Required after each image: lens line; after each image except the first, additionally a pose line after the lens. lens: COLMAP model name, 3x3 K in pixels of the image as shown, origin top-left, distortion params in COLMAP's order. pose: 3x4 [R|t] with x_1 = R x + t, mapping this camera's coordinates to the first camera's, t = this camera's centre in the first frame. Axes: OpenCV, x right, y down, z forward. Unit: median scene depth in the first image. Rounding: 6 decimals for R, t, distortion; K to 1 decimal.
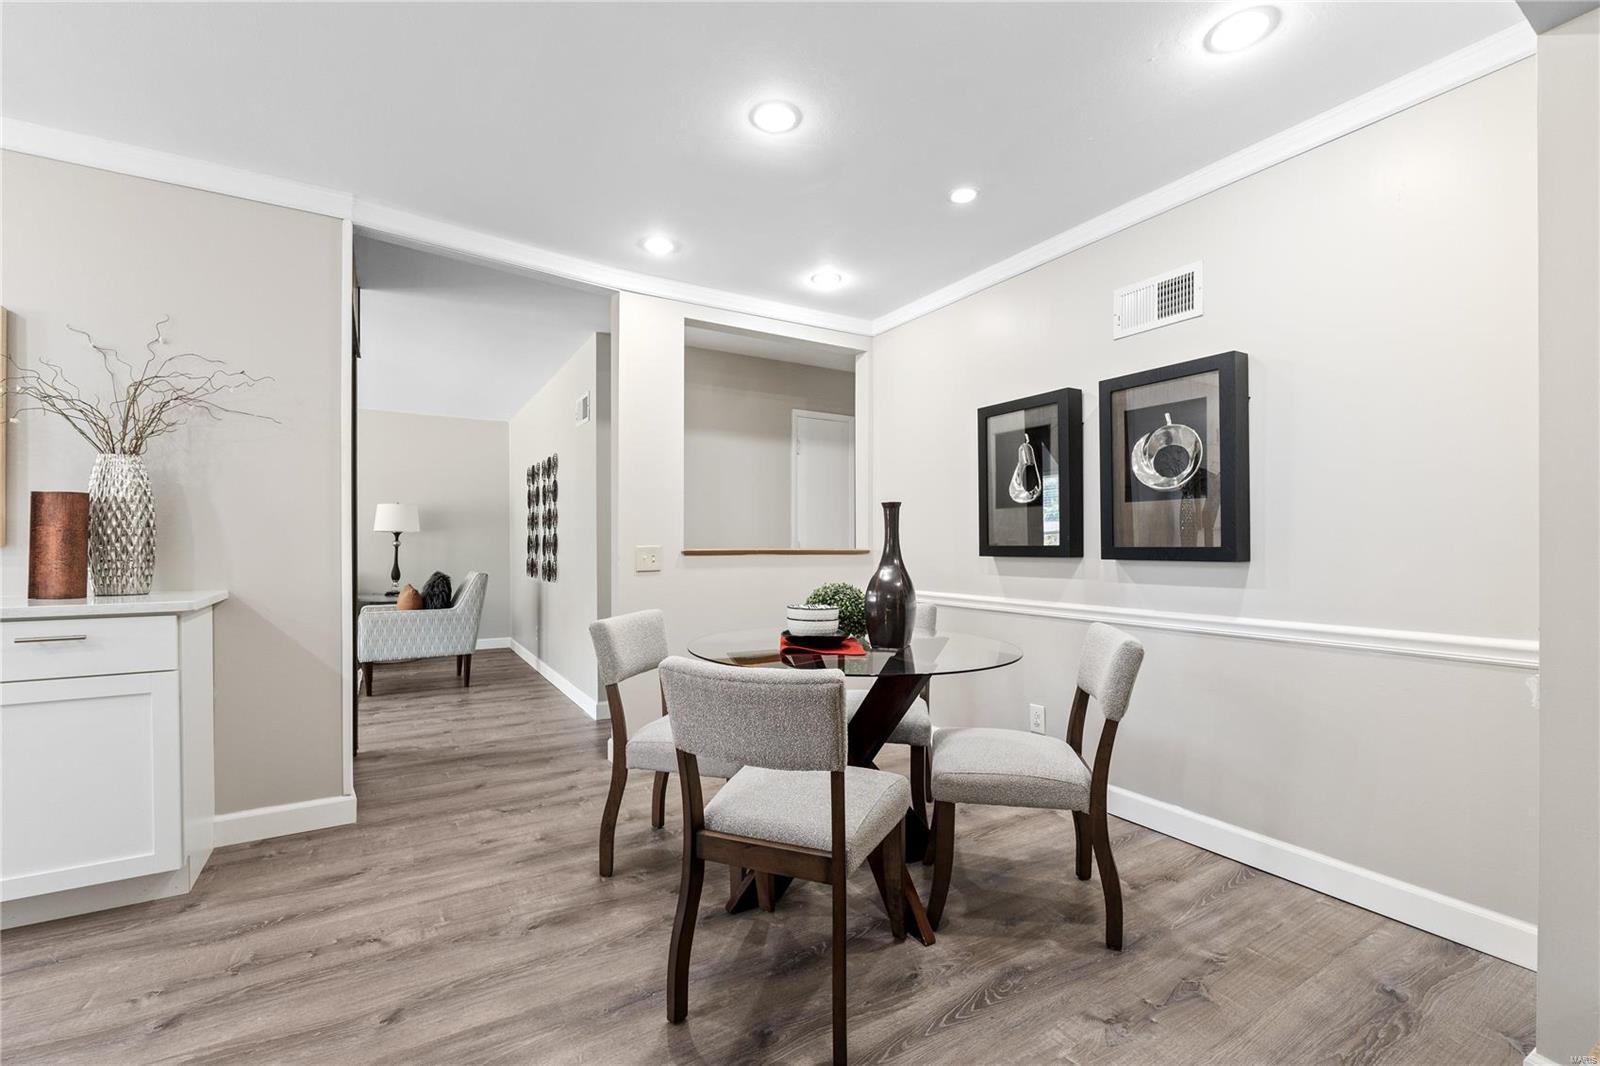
lens RADIAL K [[694.3, 0, 794.3], [0, 694.3, 541.8], [0, 0, 1]] dist [-0.000400, 0.000258]
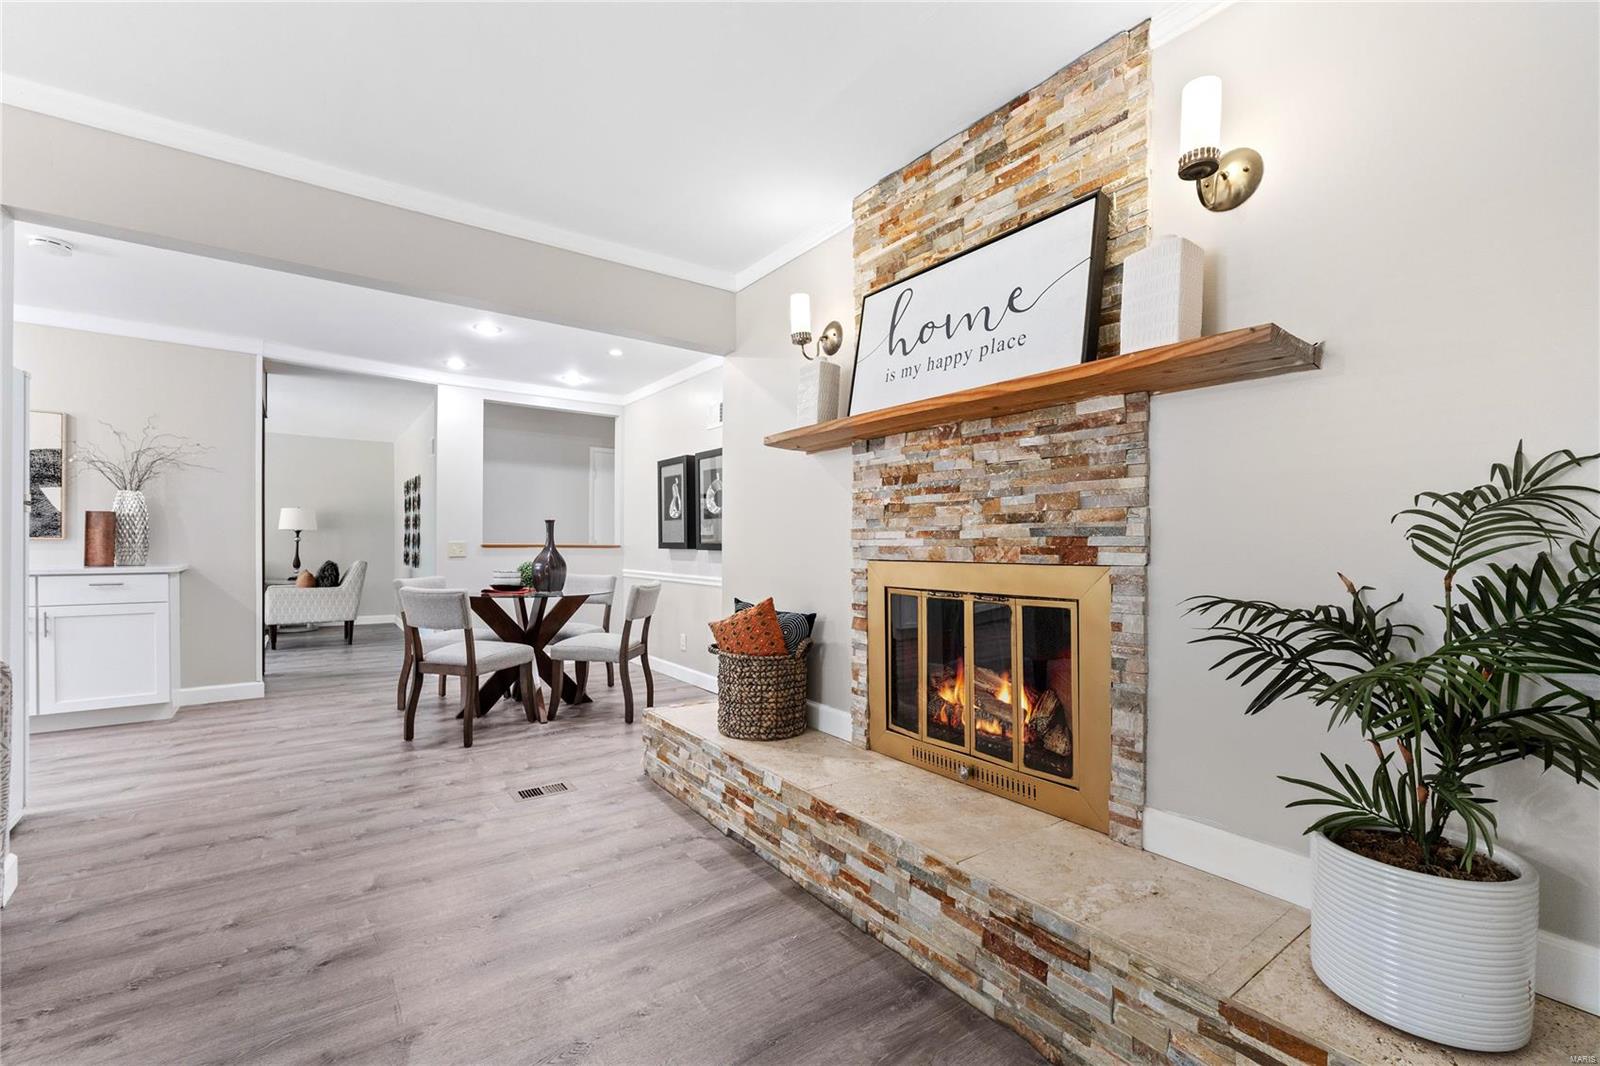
lens RADIAL K [[680.7, 0, 798.8], [0, 680.7, 543.4], [0, 0, 1]] dist [-0.011895, -0.001212]
pose [[0.994324, 0.005271, 0.106261, 0.489502], [-0.005753, 0.999975, 0.004226, -0.001115], [-0.106236, -0.004814, 0.994329, -0.773347]]
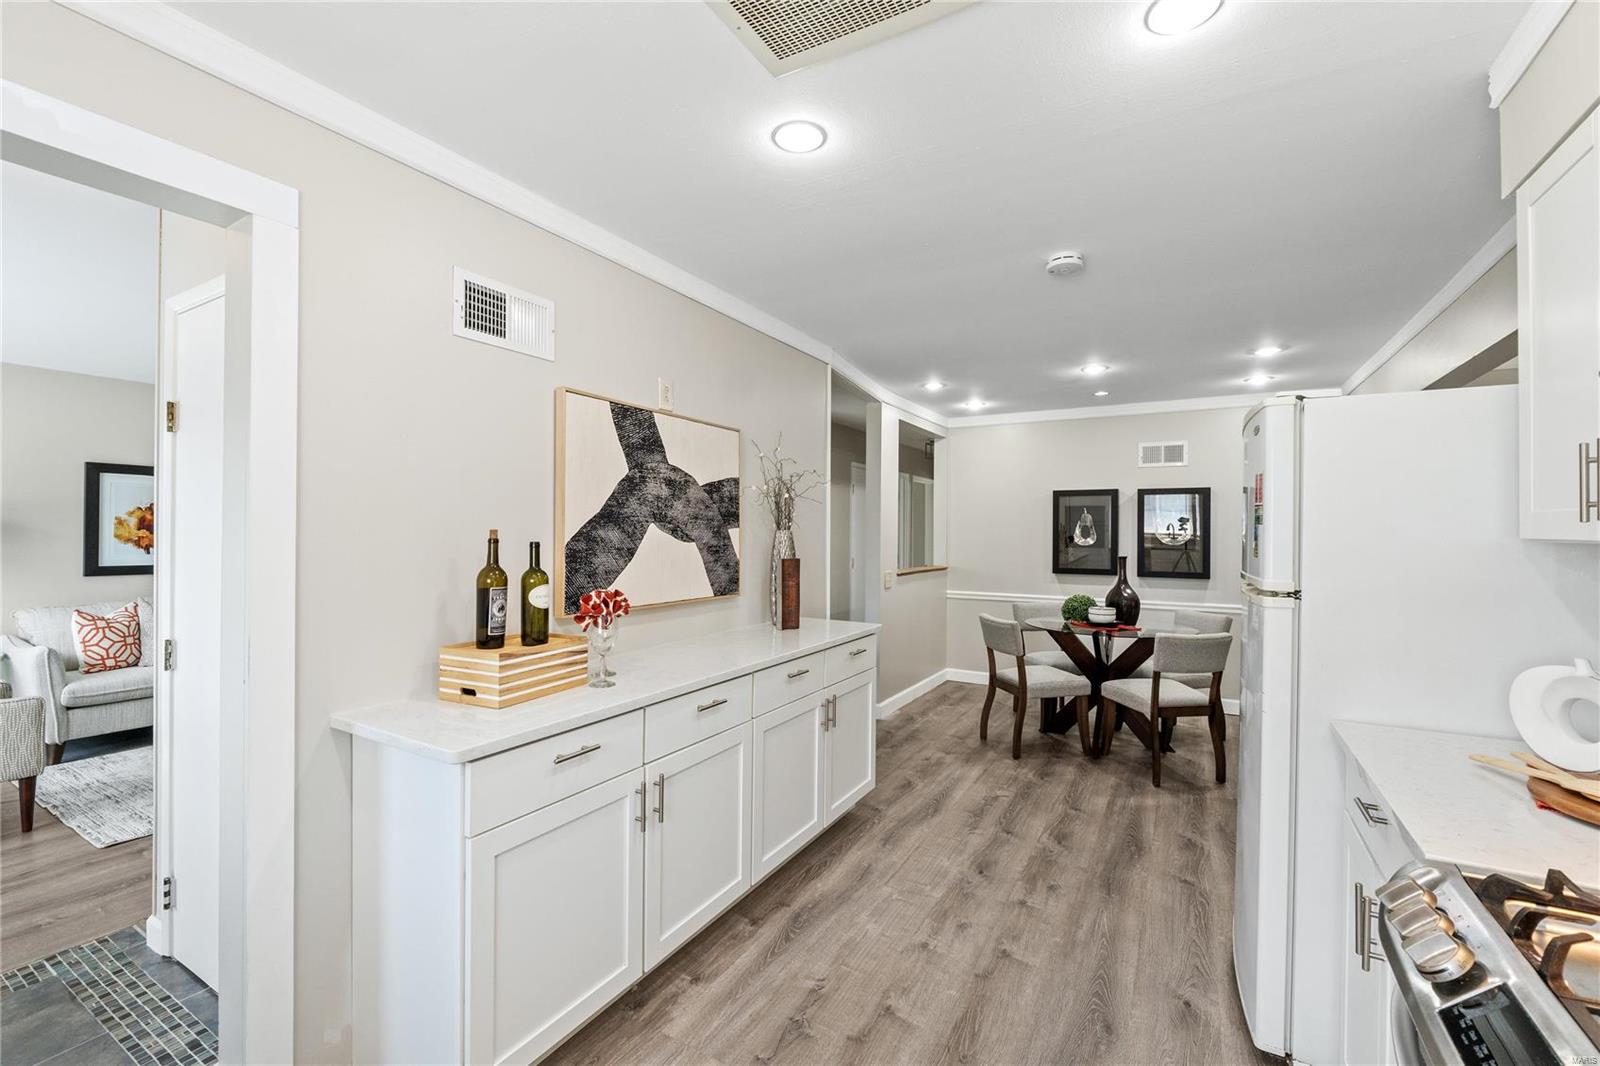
lens RADIAL K [[680.7, 0, 798.8], [0, 680.7, 543.4], [0, 0, 1]] dist [-0.011895, -0.001212]
pose [[0.869945, -0.004338, 0.493129, -1.312965], [-0.007056, 0.999749, 0.021244, -0.101161], [-0.493098, -0.021961, 0.869697, -0.218445]]
